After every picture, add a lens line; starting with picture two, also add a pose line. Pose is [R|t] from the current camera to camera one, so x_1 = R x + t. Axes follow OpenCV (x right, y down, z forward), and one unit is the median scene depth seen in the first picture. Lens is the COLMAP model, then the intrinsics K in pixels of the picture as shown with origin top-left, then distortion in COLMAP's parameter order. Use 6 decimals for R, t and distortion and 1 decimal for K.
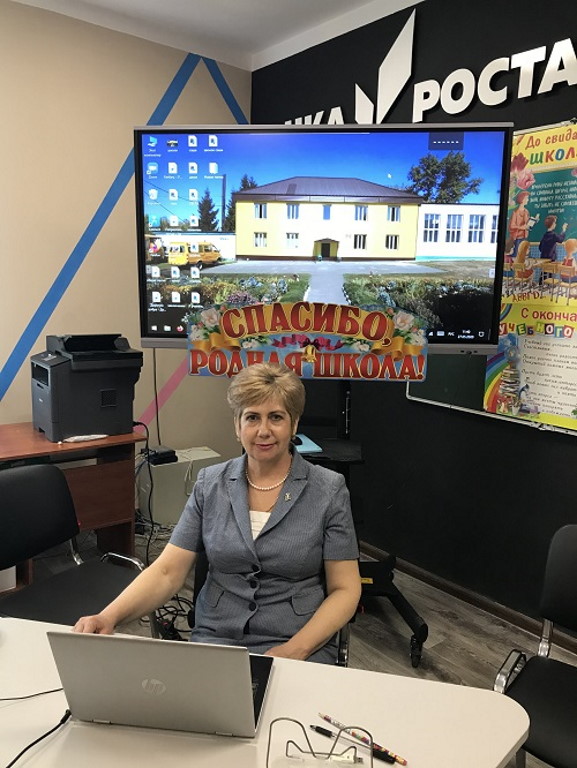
lens RADIAL K [[620.2, 0, 286.9], [0, 620.2, 387.3], [0, 0, 1]] dist [-0.003244, 0.005941]
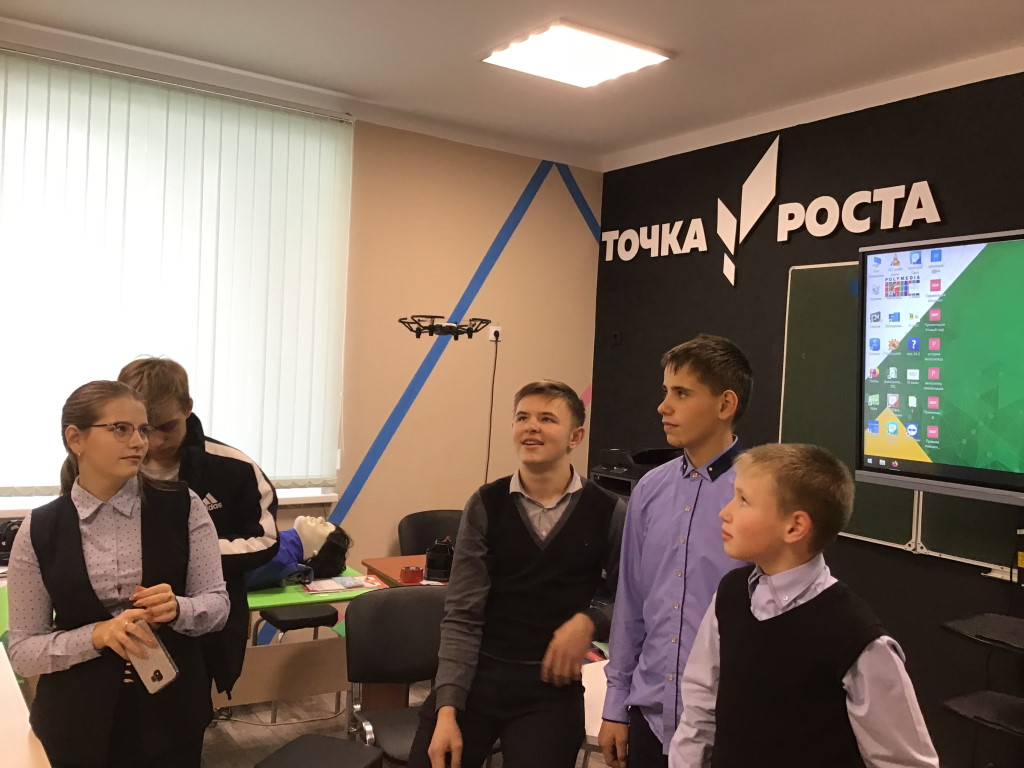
lens RADIAL K [[916.0, 0, 508.5], [0, 916.0, 379.6], [0, 0, 1]] dist [0.050764, -0.010159]
pose [[0.994920, 0.020644, -0.098527, -0.080152], [-0.037019, 0.985196, -0.167386, 0.058113], [0.093613, 0.170183, 0.980956, -0.474680]]
